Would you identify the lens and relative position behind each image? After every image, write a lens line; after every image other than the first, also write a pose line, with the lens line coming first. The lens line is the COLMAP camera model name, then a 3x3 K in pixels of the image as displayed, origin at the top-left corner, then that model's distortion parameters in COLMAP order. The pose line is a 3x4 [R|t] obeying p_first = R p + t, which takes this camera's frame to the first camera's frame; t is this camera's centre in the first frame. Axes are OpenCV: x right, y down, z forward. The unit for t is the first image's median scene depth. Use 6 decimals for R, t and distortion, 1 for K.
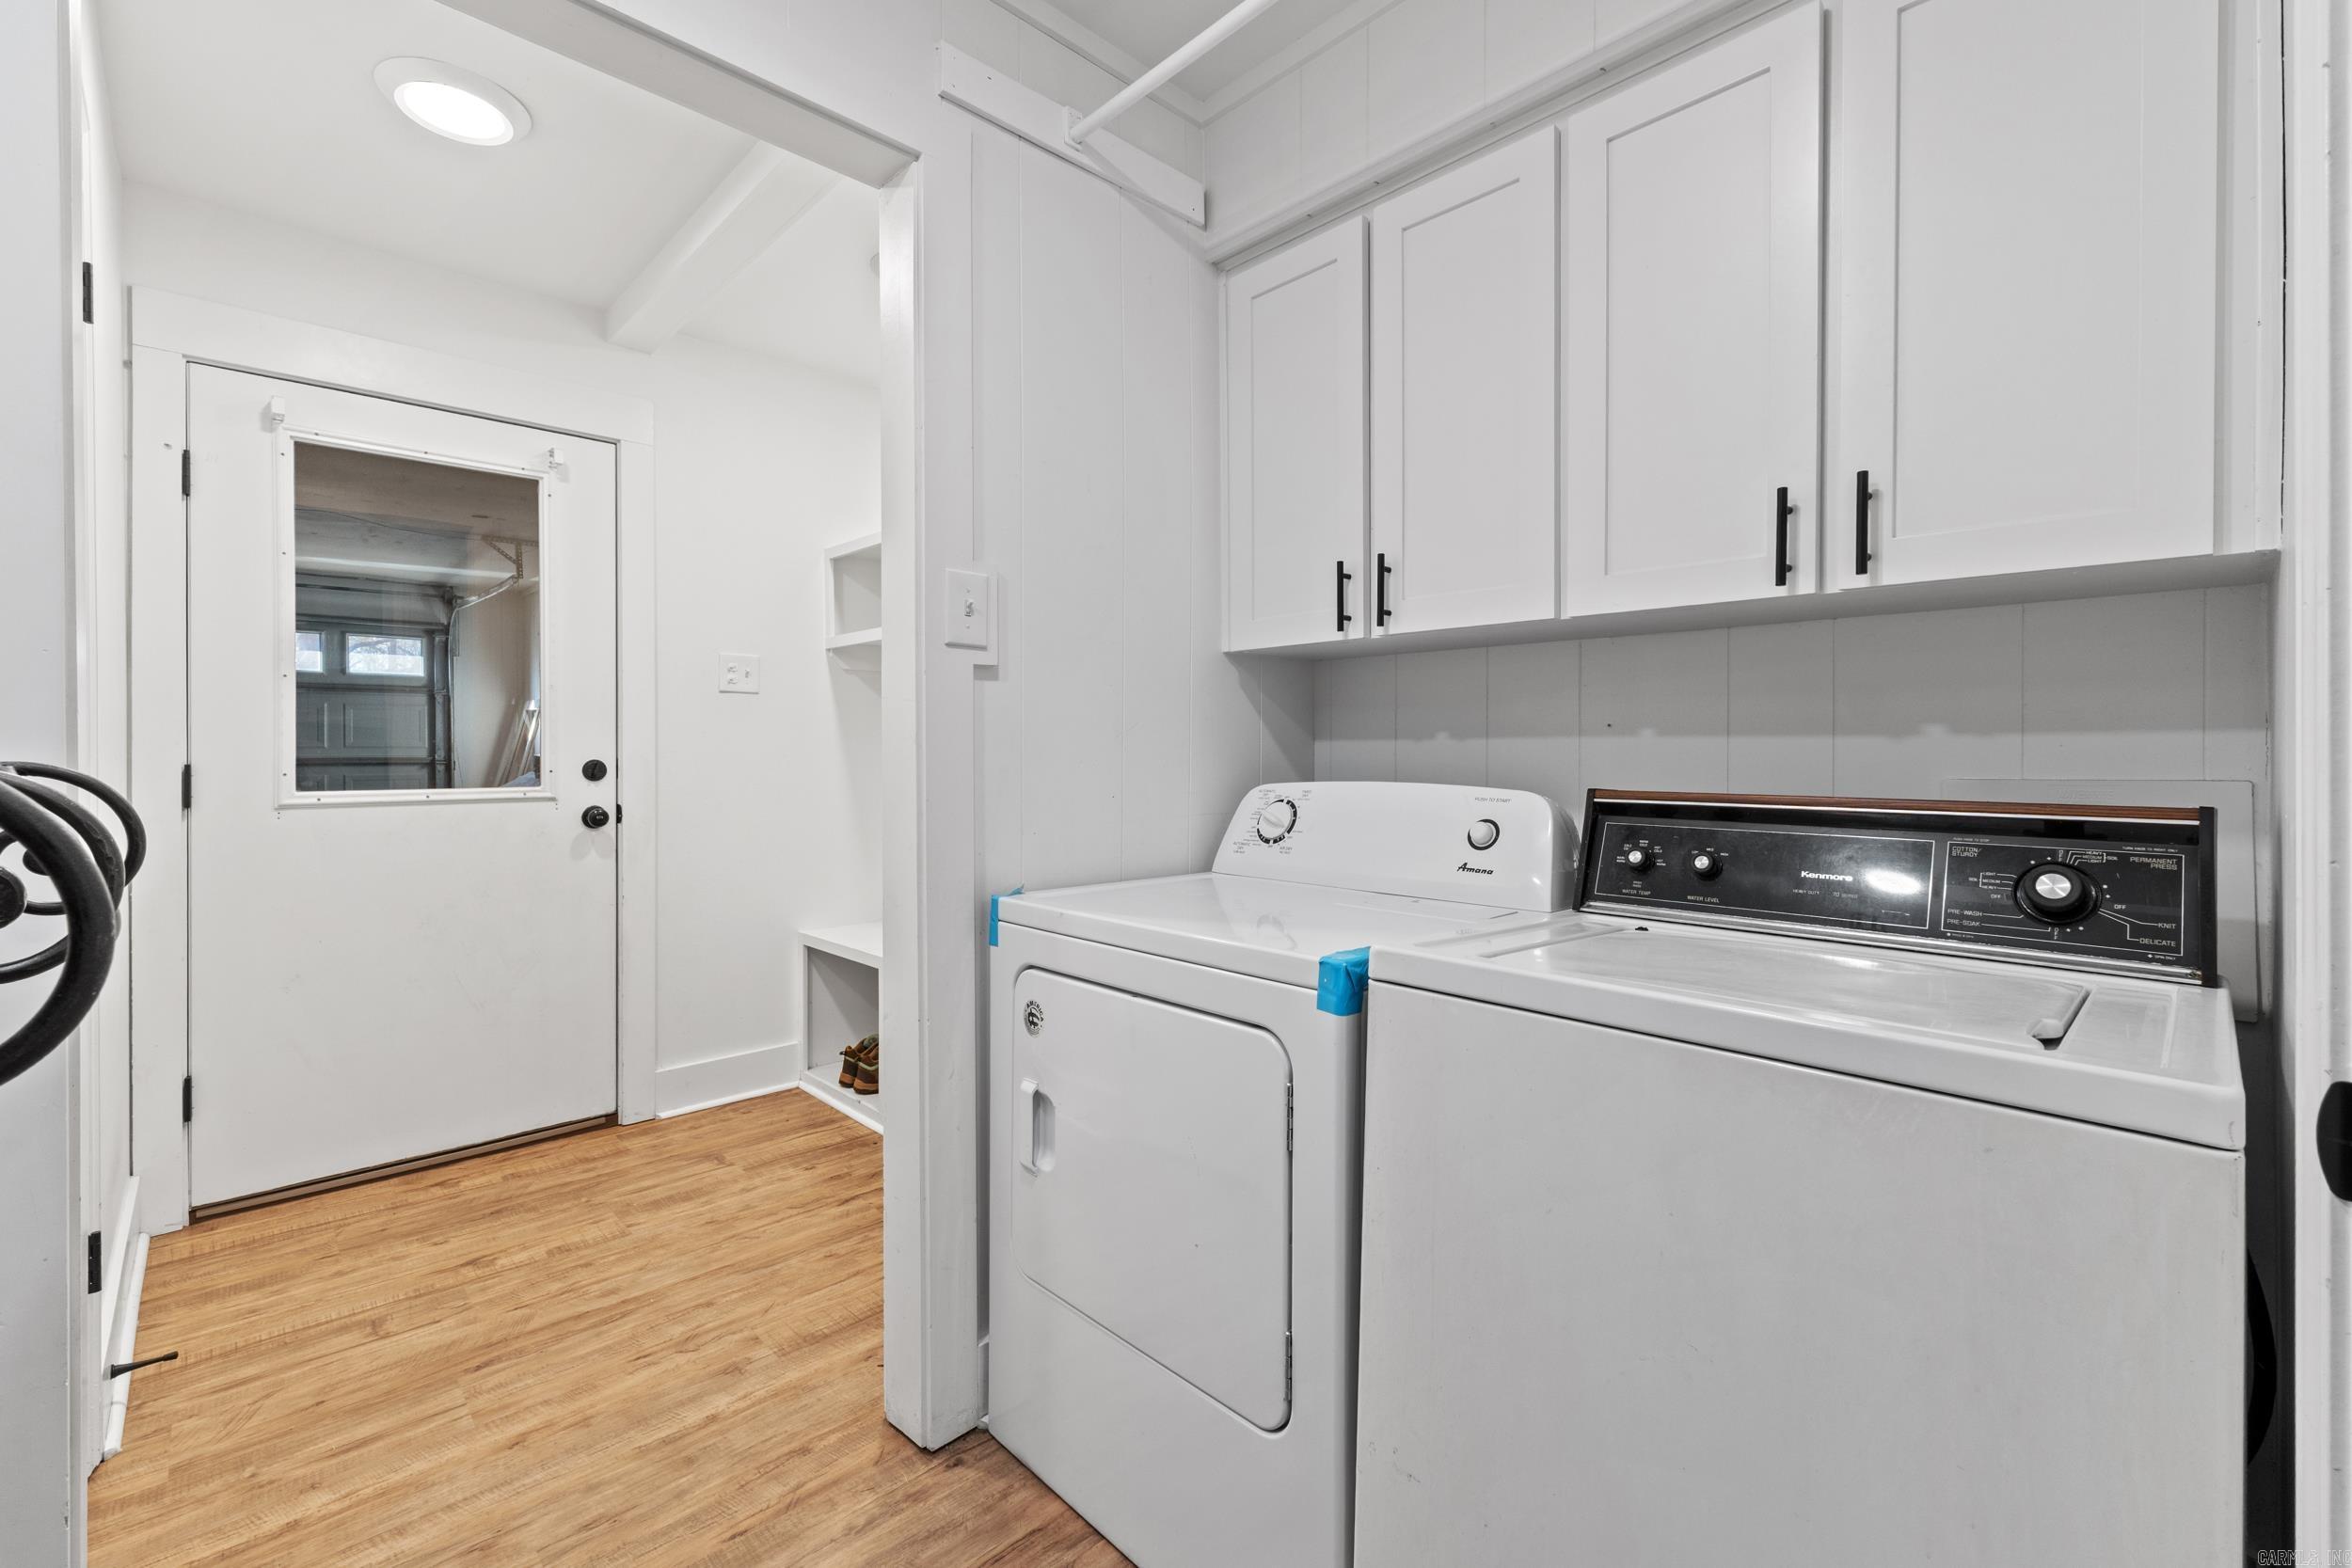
lens RADIAL K [[996.7, 0, 1188.6], [0, 996.7, 759.4], [0, 0, 1]] dist [-0.000510, -0.000538]
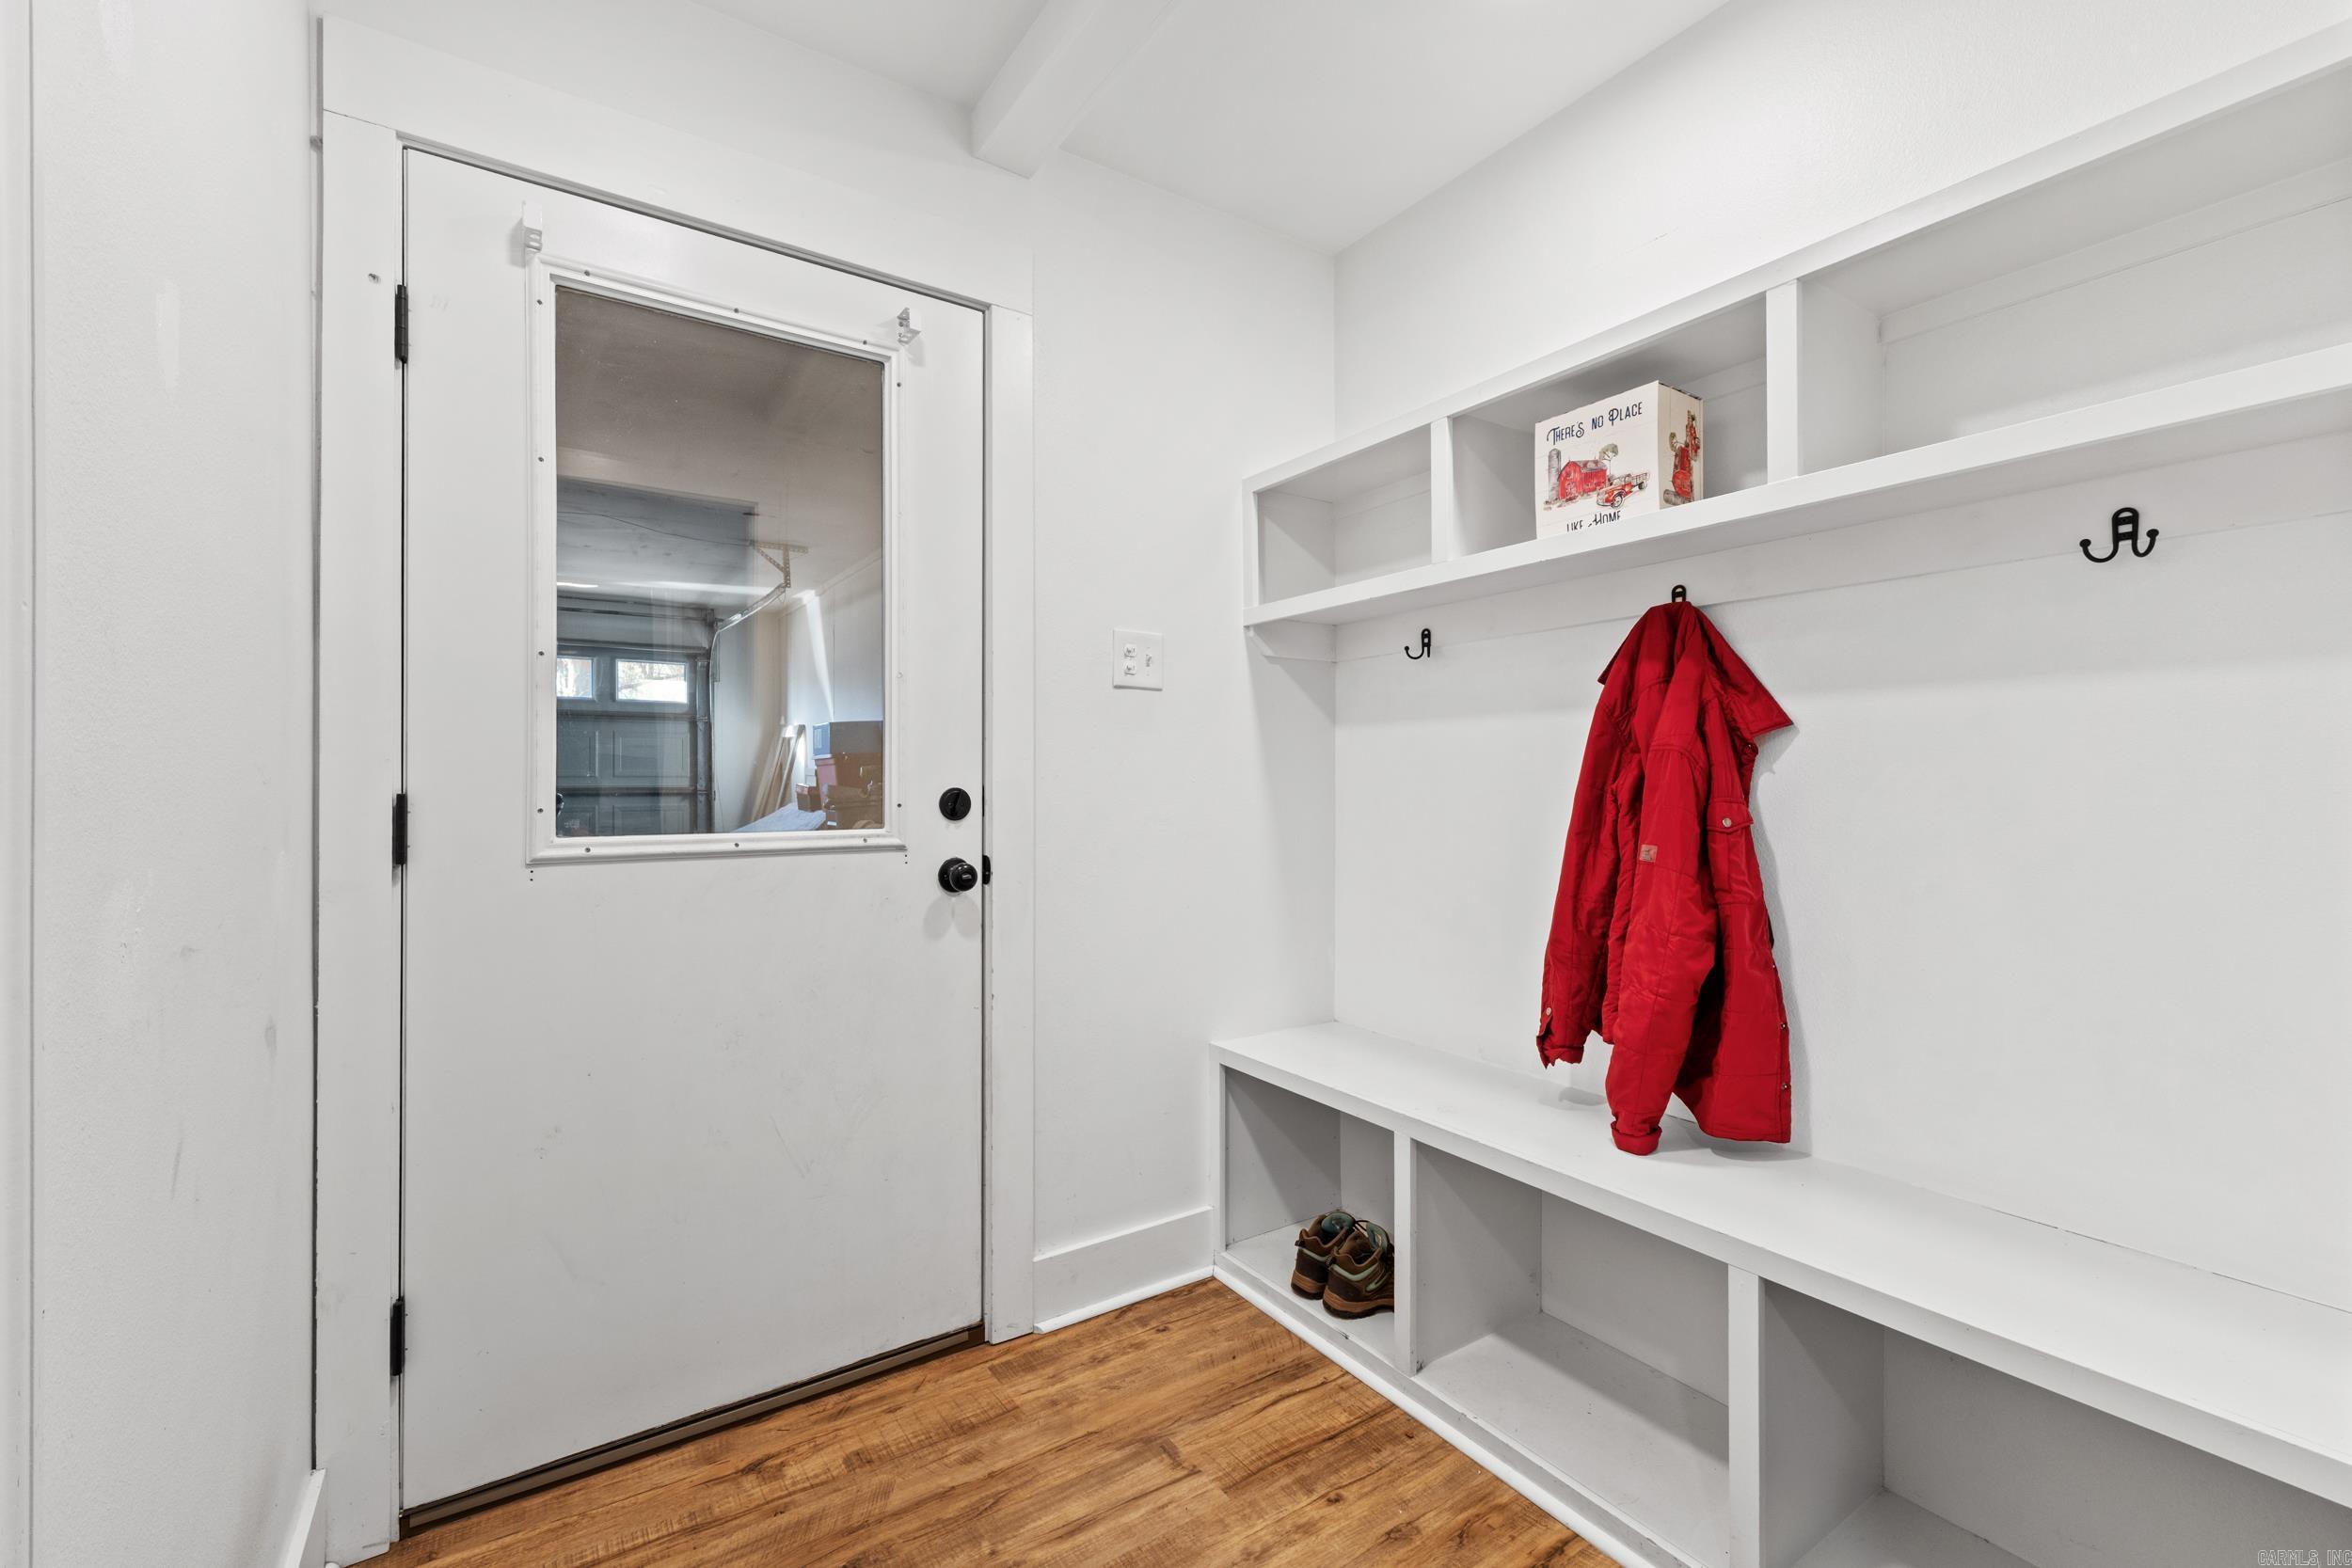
lens RADIAL K [[987.8, 0, 1176.0], [0, 987.8, 784.0], [0, 0, 1]] dist [0.001352, 0.000631]
pose [[0.983282, -0.001031, -0.182089, -0.331122], [-0.000134, 0.999980, -0.006385, 0.001847], [0.182092, 0.006302, 0.983261, 0.380869]]
